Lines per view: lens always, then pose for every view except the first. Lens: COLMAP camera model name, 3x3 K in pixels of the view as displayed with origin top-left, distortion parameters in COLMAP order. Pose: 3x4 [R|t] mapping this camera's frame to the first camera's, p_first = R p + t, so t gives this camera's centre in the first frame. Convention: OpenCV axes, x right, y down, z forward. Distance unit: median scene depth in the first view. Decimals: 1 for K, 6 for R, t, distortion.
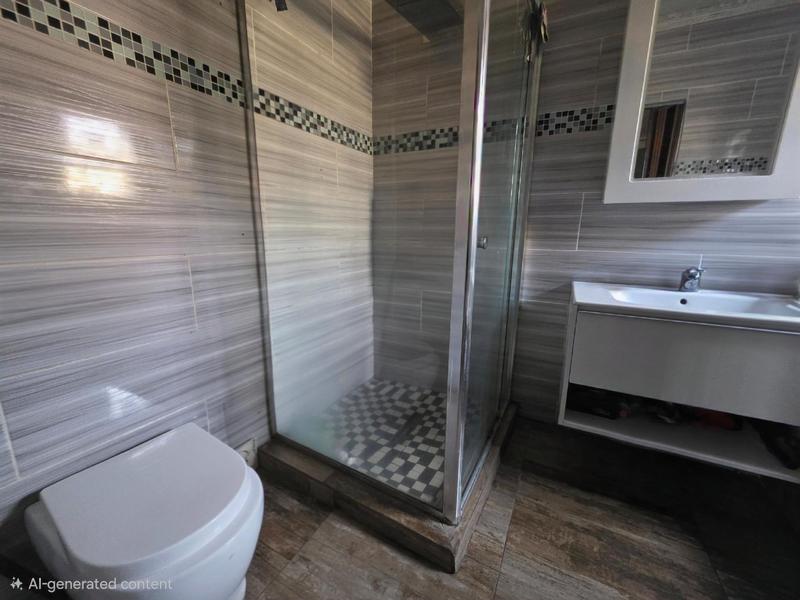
lens RADIAL K [[321.5, 0, 399.3], [0, 321.5, 296.8], [0, 0, 1]] dist [-0.001567, -0.000043]
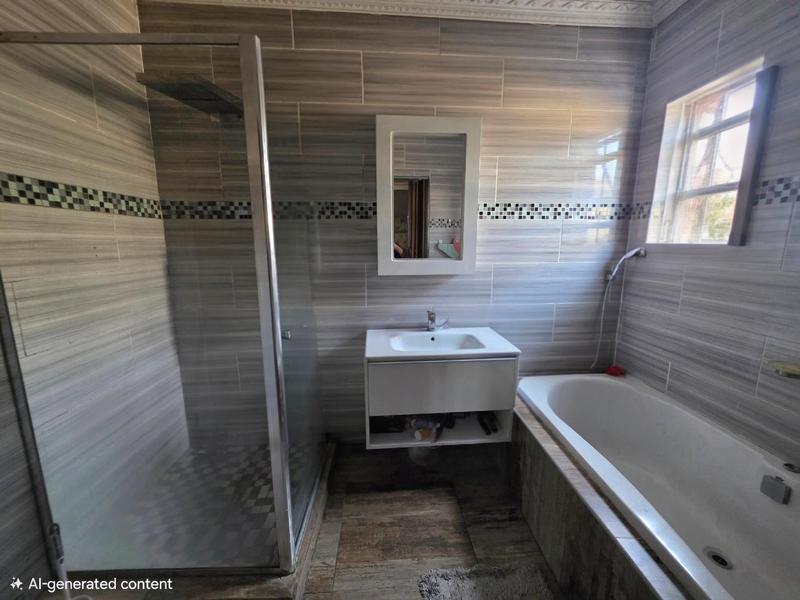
lens RADIAL K [[321.5, 0, 399.3], [0, 321.5, 296.8], [0, 0, 1]] dist [-0.001567, -0.000043]
pose [[0.852906, -0.100241, 0.512350, 0.005788], [0.117125, 0.993117, -0.000675, -0.165121], [-0.508756, 0.060585, 0.858777, -0.181064]]
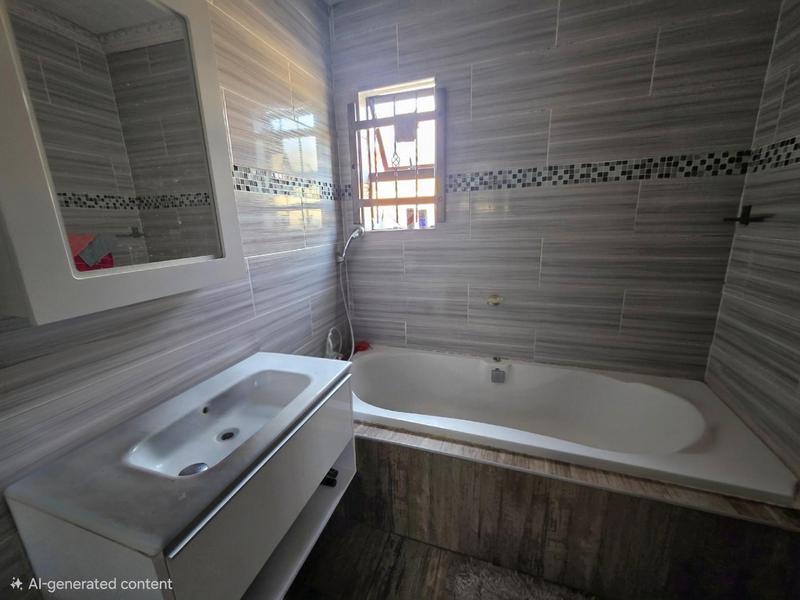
lens RADIAL K [[324.2, 0, 399.7], [0, 324.2, 298.0], [0, 0, 1]] dist [-0.001185, 0.000102]
pose [[-0.169918, -0.233435, 0.957411, 0.081215], [0.230114, 0.935282, 0.268879, -0.296274], [-0.958215, 0.266001, -0.105205, 0.461494]]
